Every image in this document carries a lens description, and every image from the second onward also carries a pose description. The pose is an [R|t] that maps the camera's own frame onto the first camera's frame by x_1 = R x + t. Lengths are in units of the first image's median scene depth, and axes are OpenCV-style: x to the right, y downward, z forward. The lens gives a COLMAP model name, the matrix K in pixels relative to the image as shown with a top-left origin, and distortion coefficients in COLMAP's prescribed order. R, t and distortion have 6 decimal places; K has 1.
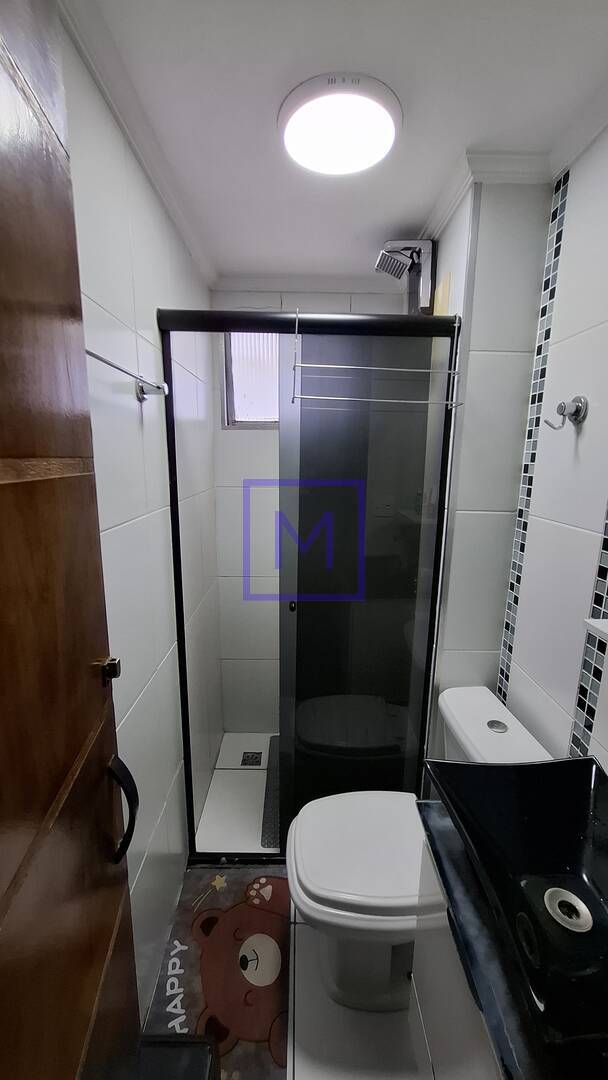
lens RADIAL K [[424.8, 0, 302.8], [0, 424.8, 546.5], [0, 0, 1]] dist [-0.006764, 0.003059]
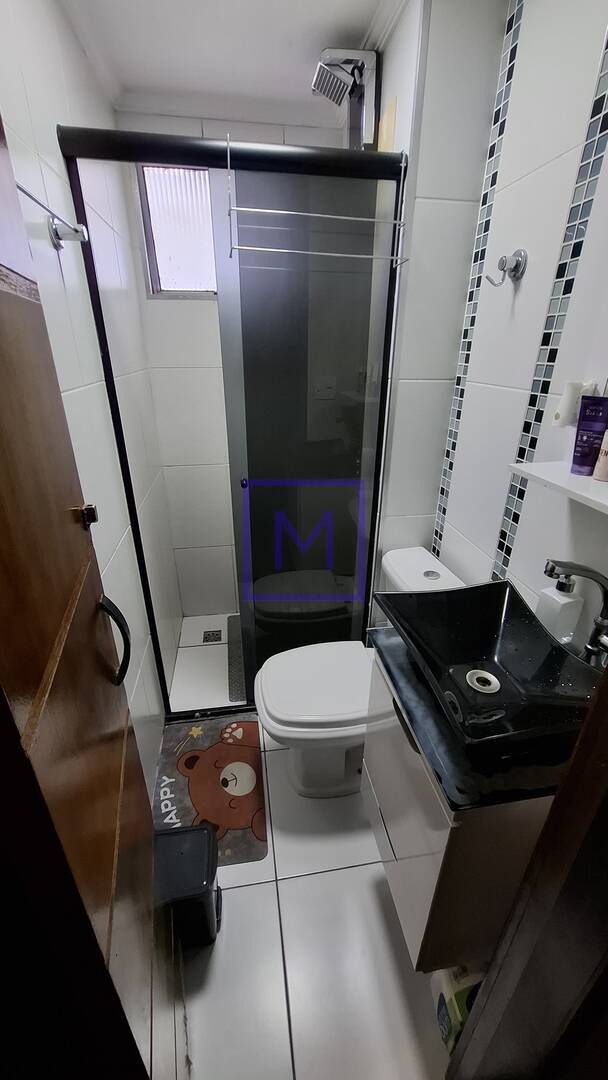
lens RADIAL K [[424.8, 0, 302.5], [0, 424.8, 544.8], [0, 0, 1]] dist [-0.006764, 0.003059]
pose [[0.989159, -0.070192, 0.128983, -0.031255], [0.039120, 0.972577, 0.229268, 0.062577], [-0.141539, -0.221737, 0.964780, -0.044581]]
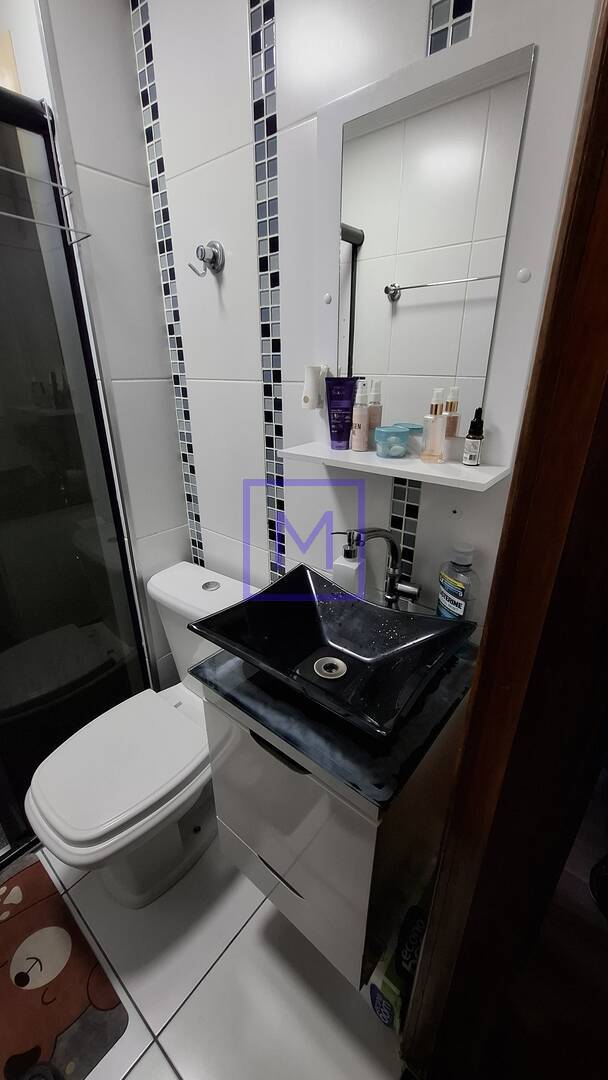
lens RADIAL K [[424.8, 0, 302.1], [0, 424.8, 543.8], [0, 0, 1]] dist [-0.006764, 0.003059]
pose [[0.647585, -0.310536, 0.695845, -0.102095], [0.169507, 0.949018, 0.265769, 0.073610], [-0.742900, -0.054157, 0.667208, 0.113713]]
